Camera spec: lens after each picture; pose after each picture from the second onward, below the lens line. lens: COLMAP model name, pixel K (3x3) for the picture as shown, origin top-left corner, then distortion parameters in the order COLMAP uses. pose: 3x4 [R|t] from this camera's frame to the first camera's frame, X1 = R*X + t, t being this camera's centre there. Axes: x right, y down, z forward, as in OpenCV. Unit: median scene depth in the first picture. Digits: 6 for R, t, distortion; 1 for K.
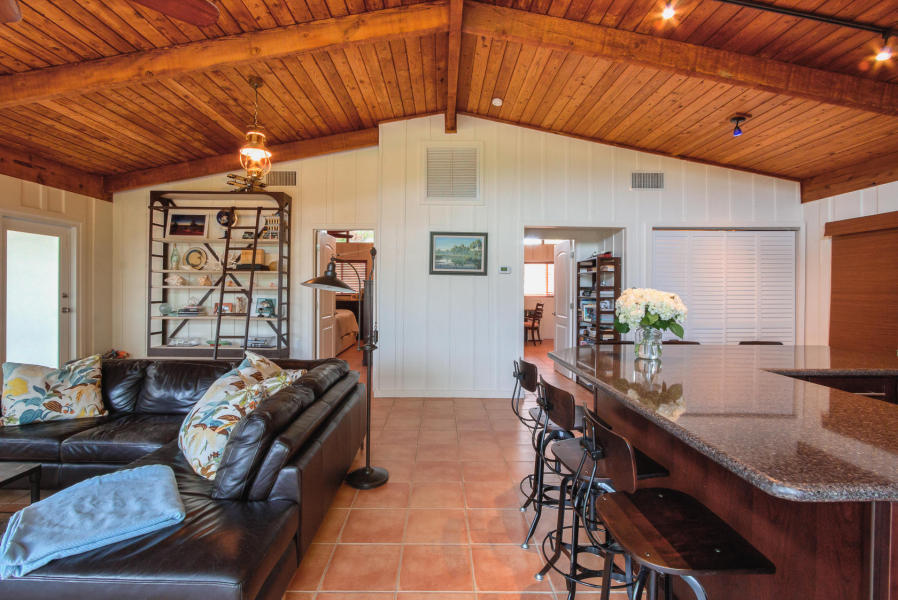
lens RADIAL K [[420.5, 0, 436.1], [0, 420.5, 287.9], [0, 0, 1]] dist [-0.003179, -0.000055]
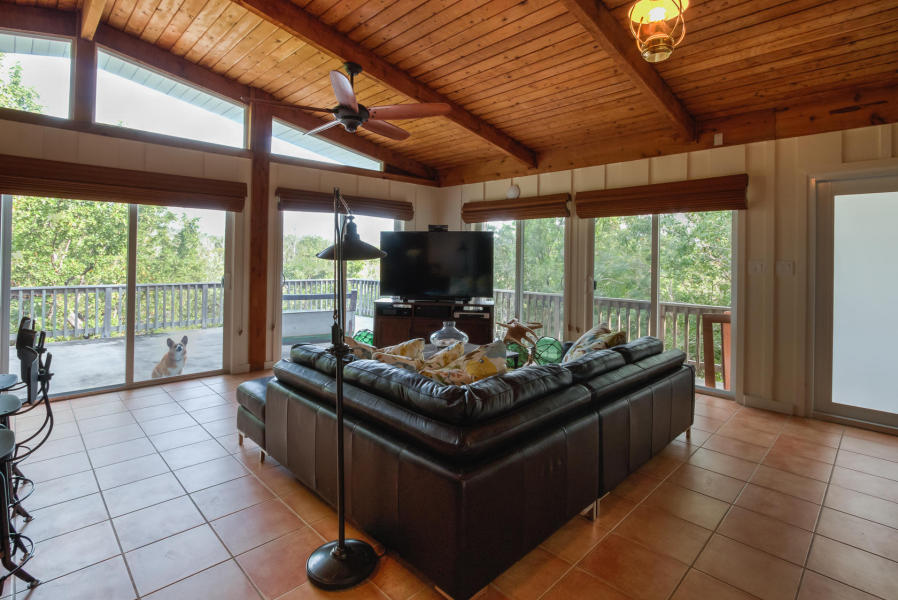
lens RADIAL K [[439.9, 0, 450.4], [0, 439.9, 254.0], [0, 0, 1]] dist [-0.004713, -0.000611]
pose [[-0.697479, -0.019383, -0.716343, 0.118484], [-0.016552, 0.999803, -0.010937, -0.000038], [0.716414, 0.004228, -0.697663, 0.935315]]
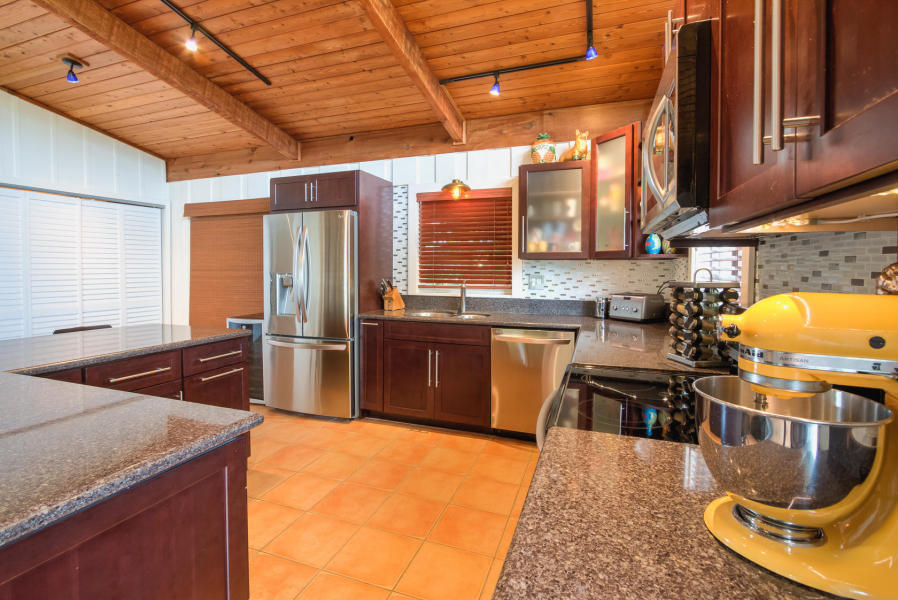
lens RADIAL K [[439.3, 0, 445.3], [0, 439.3, 276.3], [0, 0, 1]] dist [-0.021394, -0.000326]
pose [[0.342109, -0.022480, 0.939391, 0.140277], [0.002340, 0.999731, 0.023071, 0.004116], [-0.939657, -0.005695, 0.342069, 0.007383]]
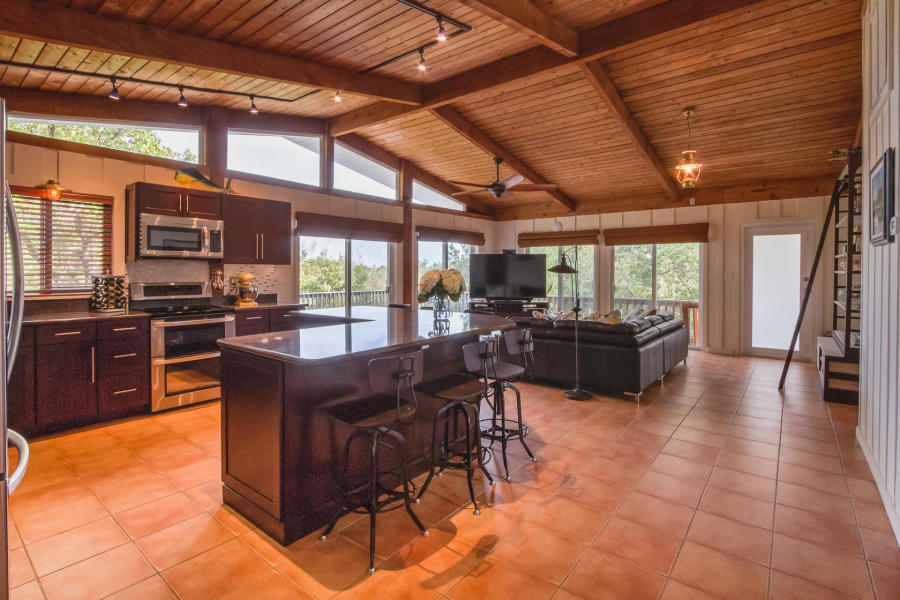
lens RADIAL K [[440.2, 0, 446.3], [0, 440.2, 276.2], [0, 0, 1]] dist [-0.021394, -0.000326]
pose [[-0.611349, -0.001301, -0.791360, 0.828556], [-0.007180, 0.999967, 0.003903, 0.010653], [0.791328, 0.008068, -0.611338, 0.957770]]
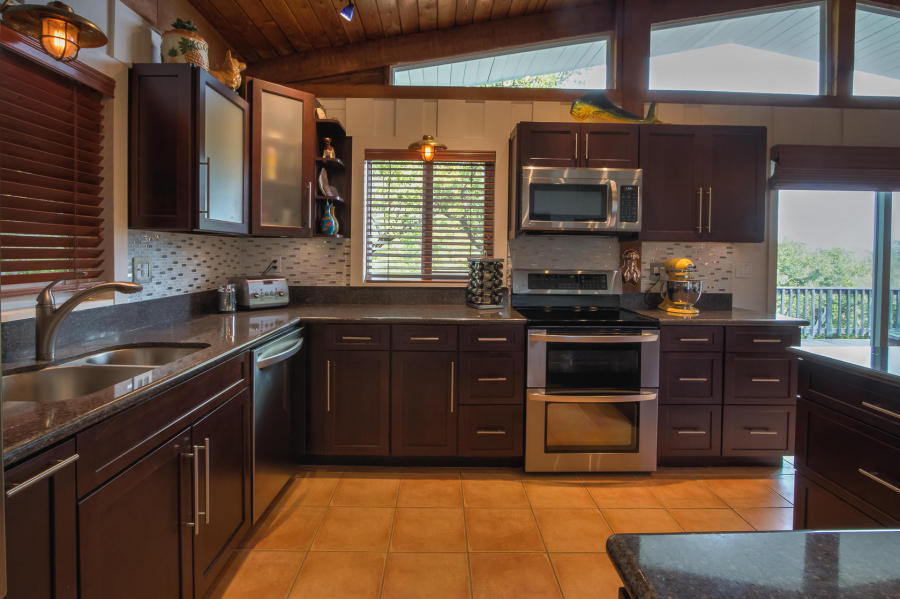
lens RADIAL K [[453.9, 0, 439.8], [0, 453.9, 259.7], [0, 0, 1]] dist [-0.005401, -0.000737]
pose [[-0.999526, -0.018414, -0.024666, 0.646199], [-0.018857, 0.999663, 0.017817, 0.009333], [0.024329, 0.018274, -0.999537, 0.572442]]
